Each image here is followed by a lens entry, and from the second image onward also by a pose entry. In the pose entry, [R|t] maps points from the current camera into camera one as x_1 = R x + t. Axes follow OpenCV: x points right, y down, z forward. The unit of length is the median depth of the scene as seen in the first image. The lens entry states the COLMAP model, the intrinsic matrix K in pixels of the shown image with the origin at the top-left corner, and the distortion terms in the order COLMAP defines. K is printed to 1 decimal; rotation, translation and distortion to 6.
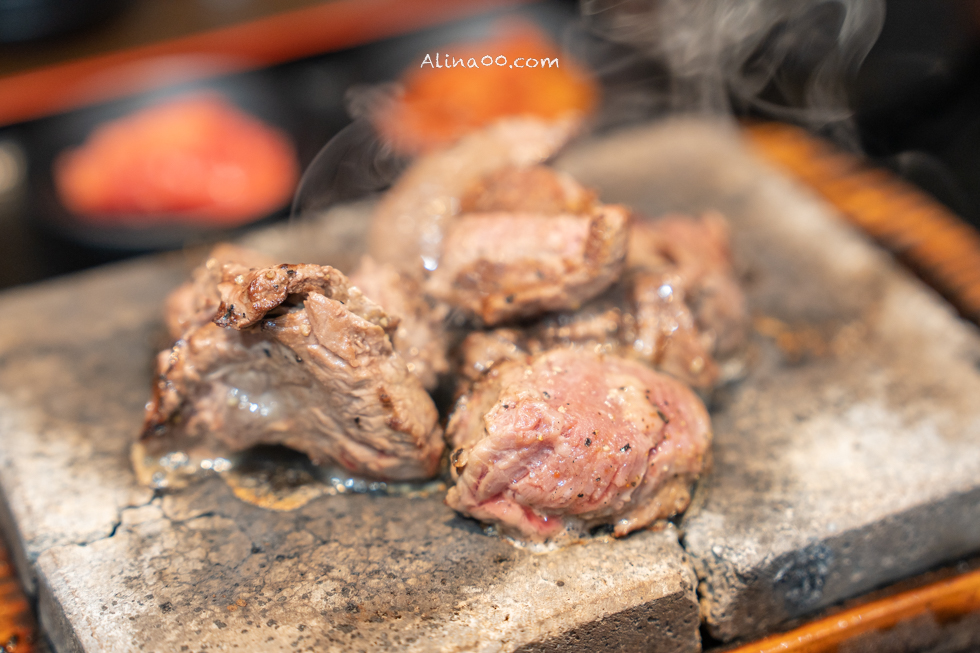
lens RADIAL K [[2051.2, 0, 491.3], [0, 2051.2, 328.8], [0, 0, 1]] dist [0.386843, 0.000000]
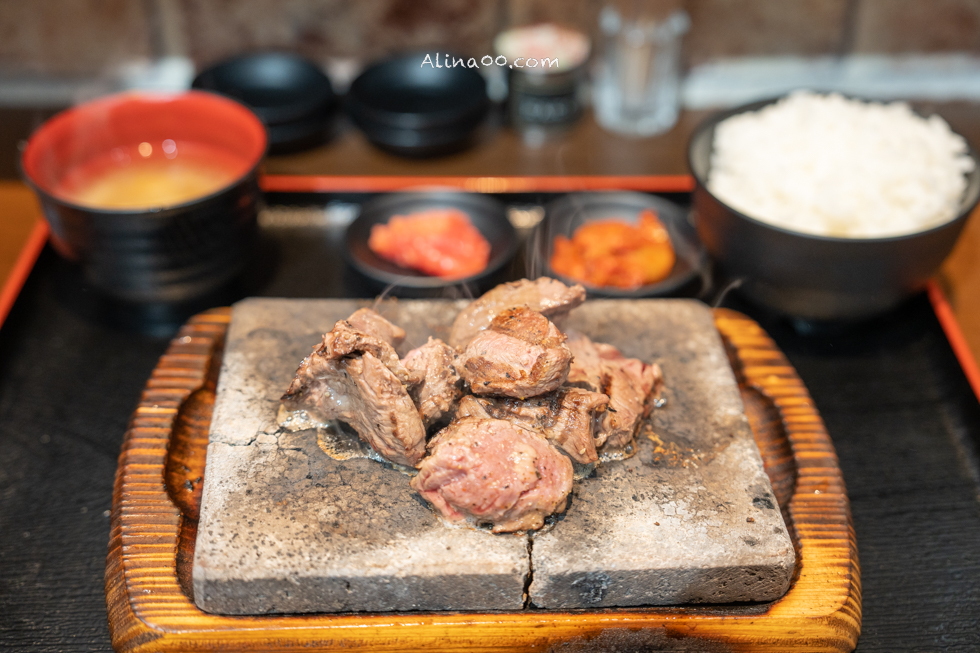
lens RADIAL K [[1247.7, 0, 490.5], [0, 1247.7, 327.3], [0, 0, 1]] dist [0.091985, 0.000000]
pose [[0.925701, 0.276724, -0.257878, 0.285583], [-0.268799, 0.960916, 0.066236, -0.137850], [0.266128, 0.008003, 0.963905, -0.033661]]
